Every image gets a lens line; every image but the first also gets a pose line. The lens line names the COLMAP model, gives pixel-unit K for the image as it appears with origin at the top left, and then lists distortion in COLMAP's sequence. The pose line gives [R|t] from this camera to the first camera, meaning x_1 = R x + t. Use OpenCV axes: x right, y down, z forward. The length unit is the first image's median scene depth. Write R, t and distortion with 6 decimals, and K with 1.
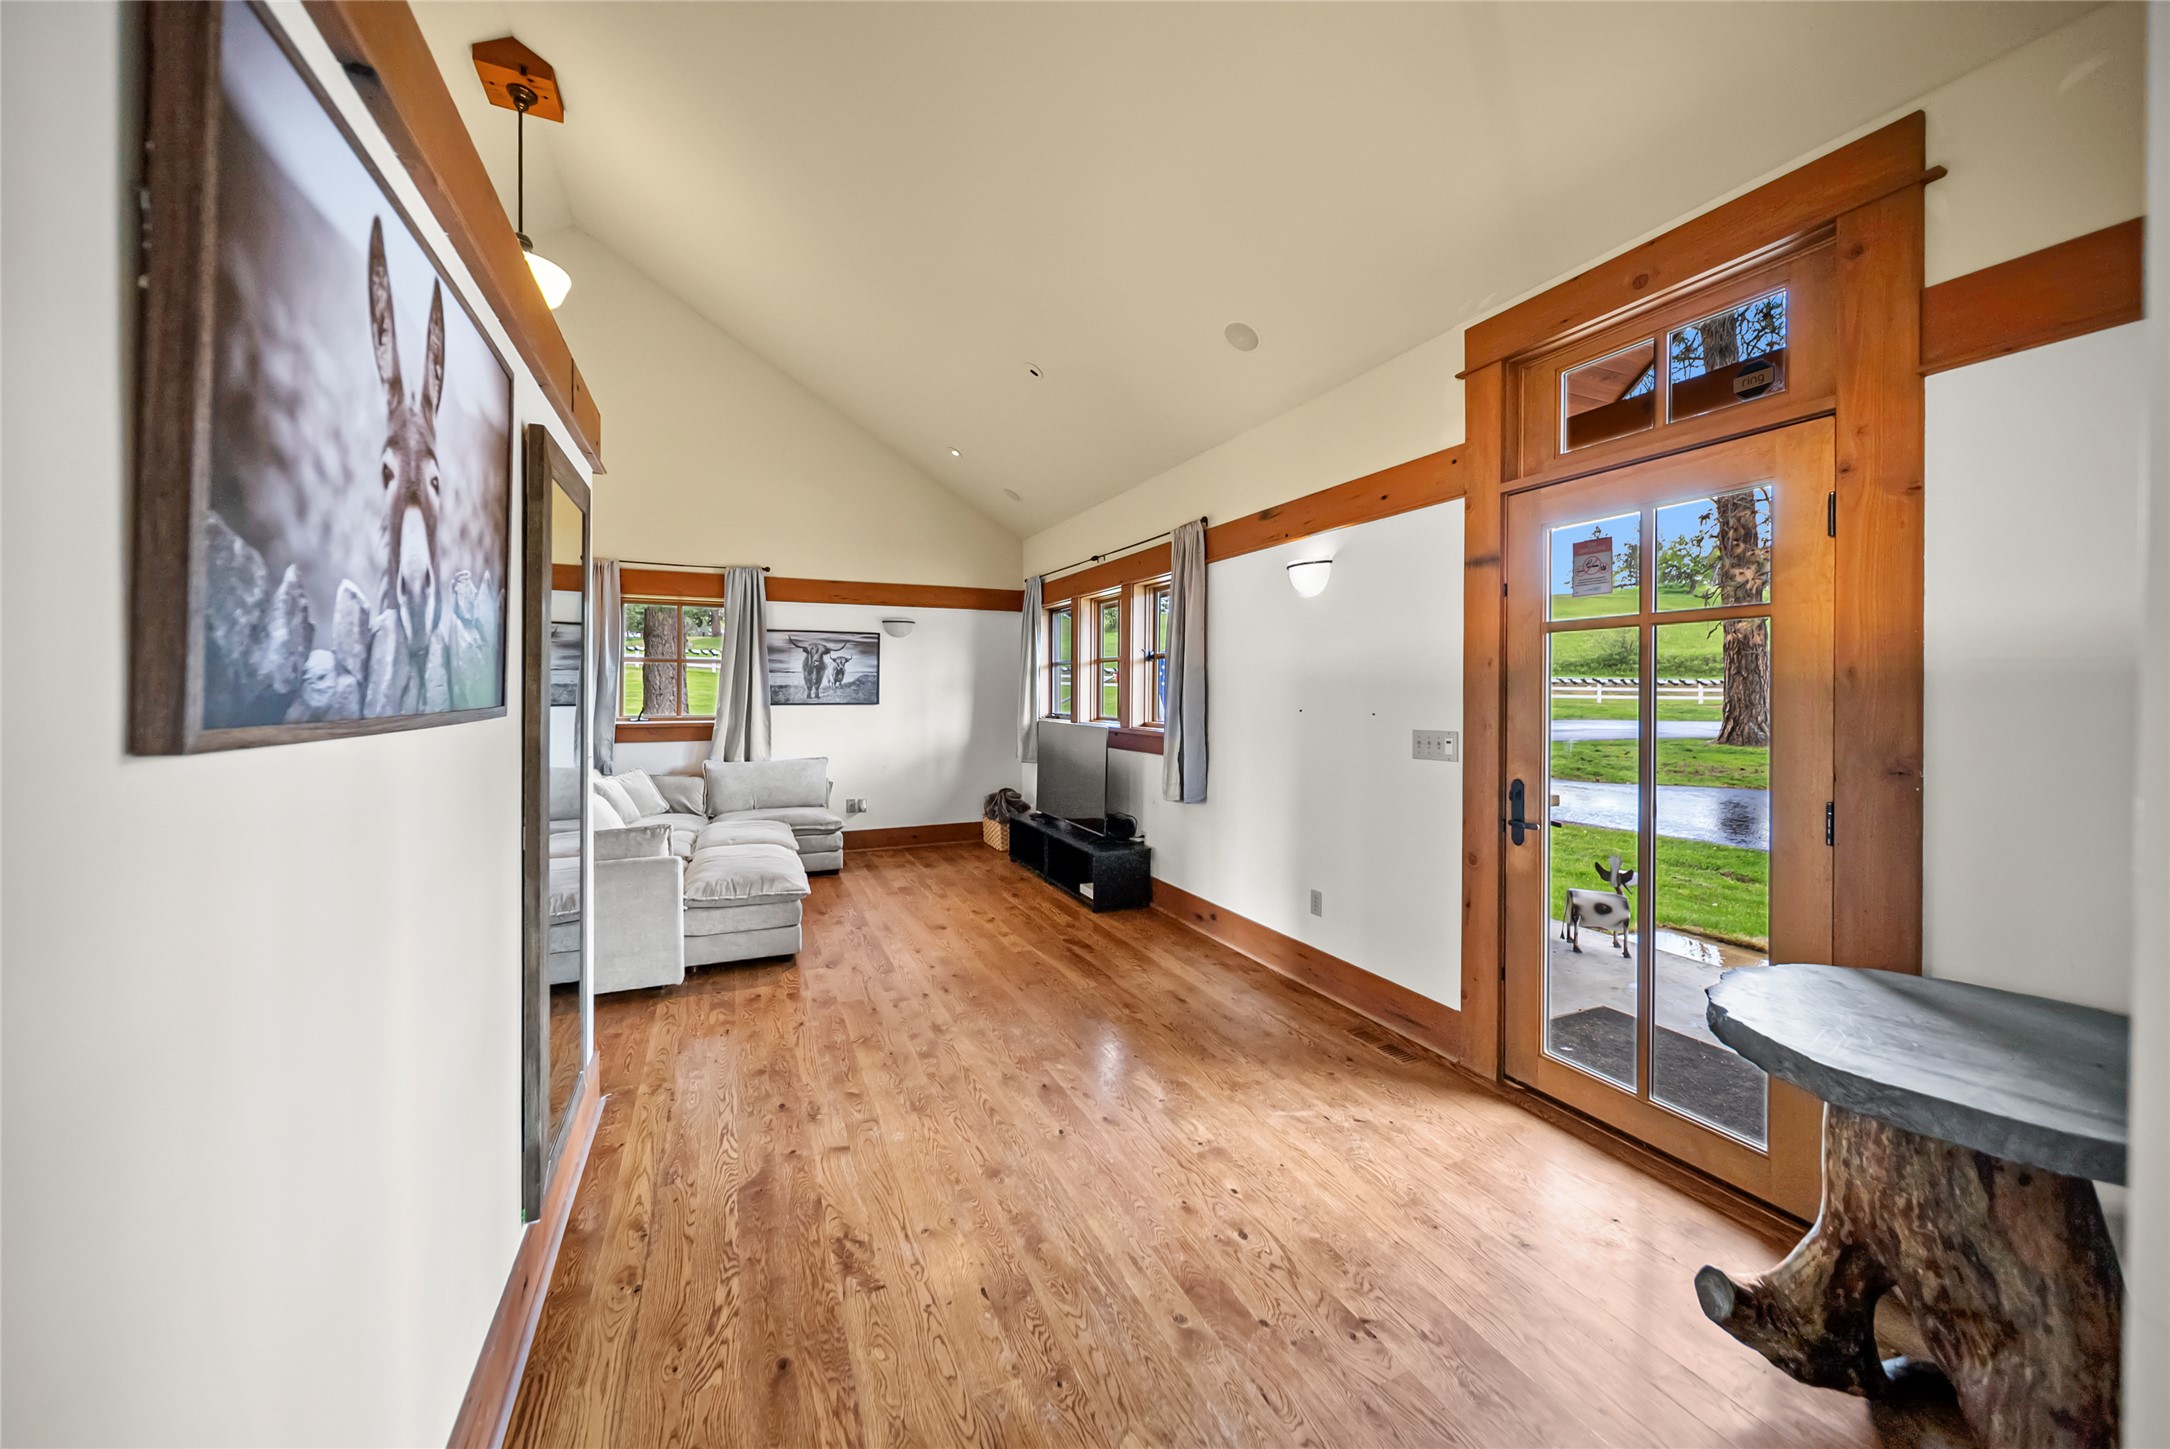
lens RADIAL K [[787.9, 0, 1082.6], [0, 787.9, 680.2], [0, 0, 1]] dist [-0.001901, -0.000285]
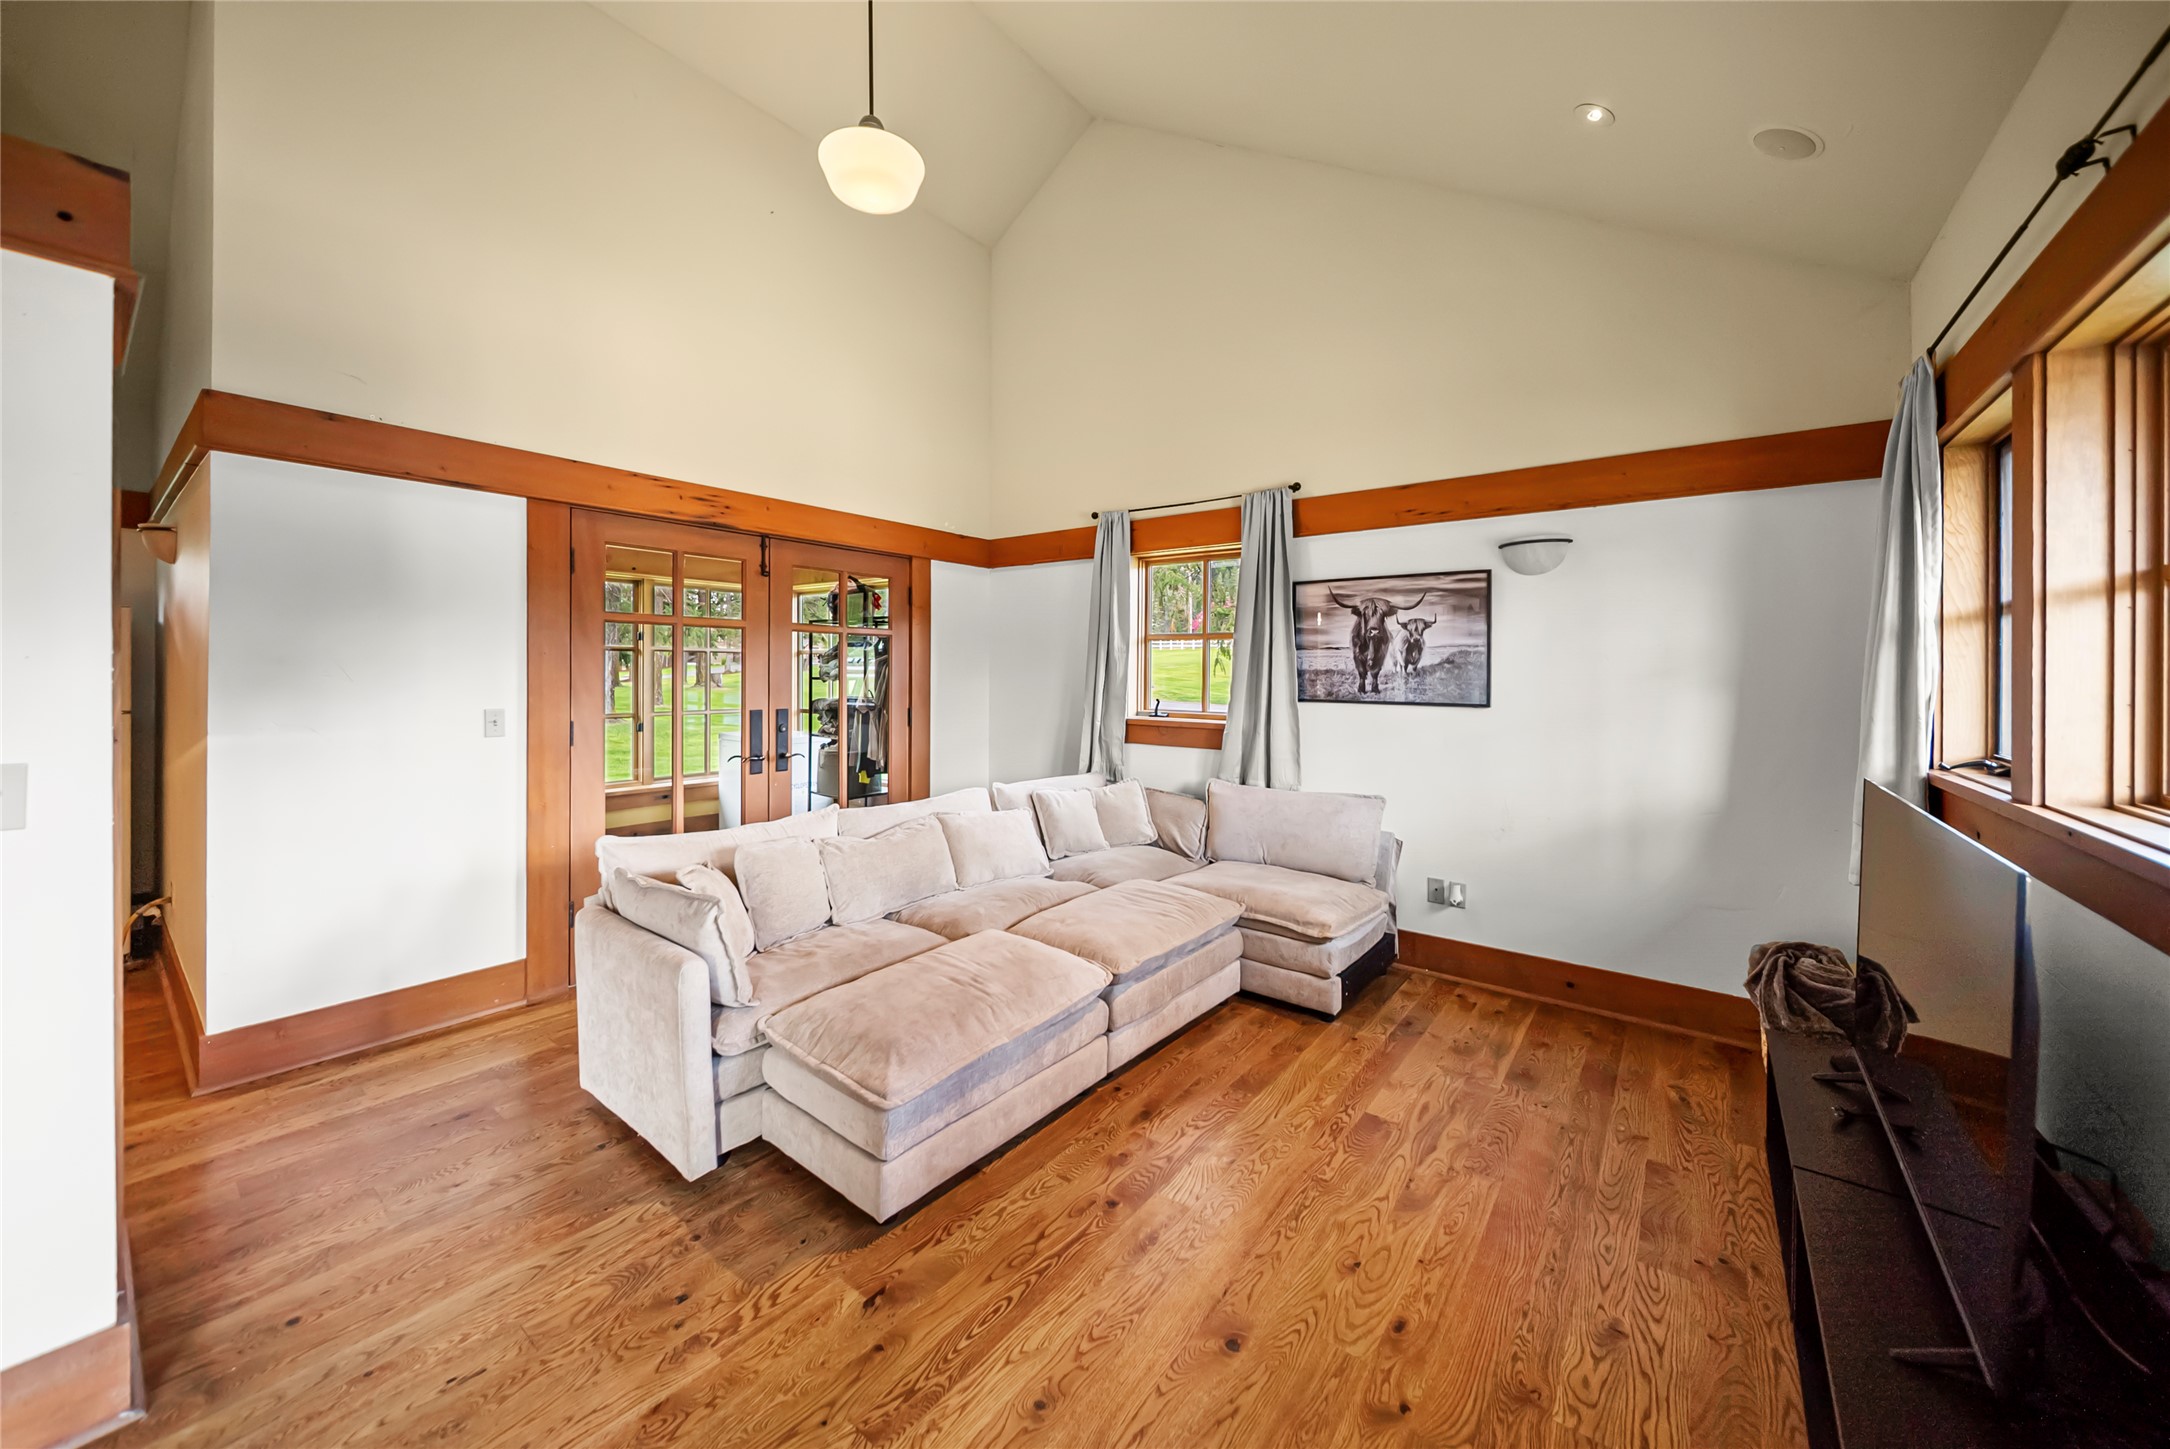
lens RADIAL K [[792.3, 0, 1092.4], [0, 792.3, 662.6], [0, 0, 1]] dist [-0.001302, -0.000157]
pose [[0.472647, -0.009704, -0.881199, 0.081798], [0.003368, 0.999952, -0.009205, 0.005699], [0.881246, 0.001382, 0.472657, 0.549861]]
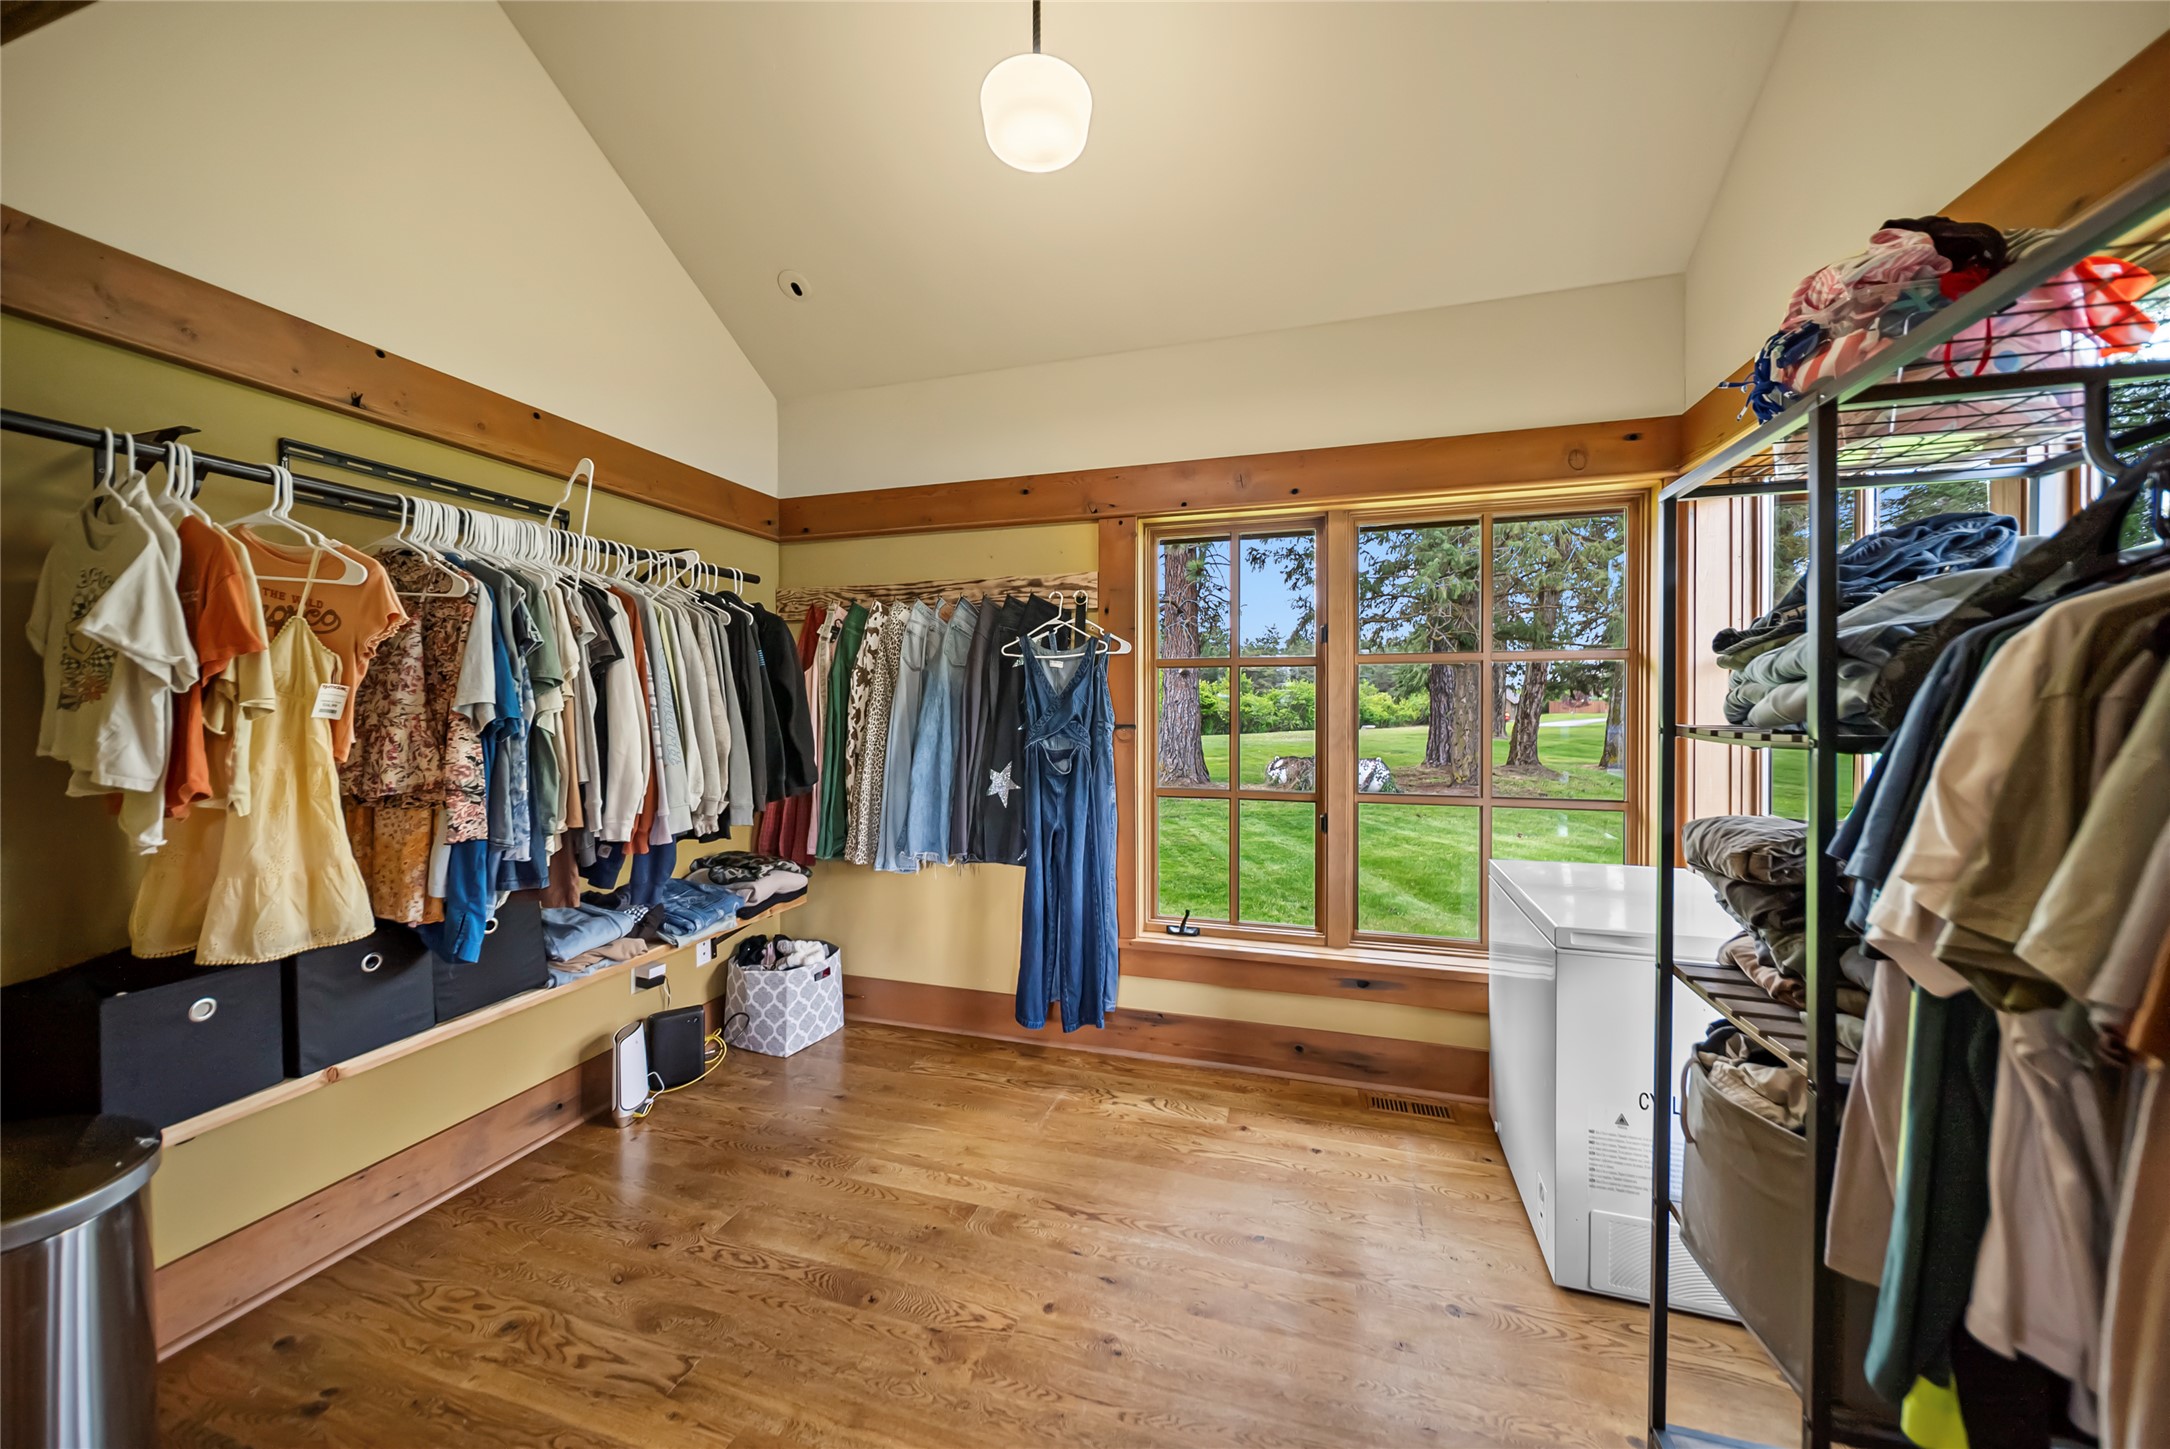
lens RADIAL K [[771.0, 0, 1083.4], [0, 771.0, 712.5], [0, 0, 1]] dist [-0.002140, -0.000330]
pose [[-0.662638, 0.006349, -0.748913, -0.595208], [0.007752, 0.999969, 0.001618, 0.008020], [0.748900, -0.004733, -0.662666, 0.711932]]
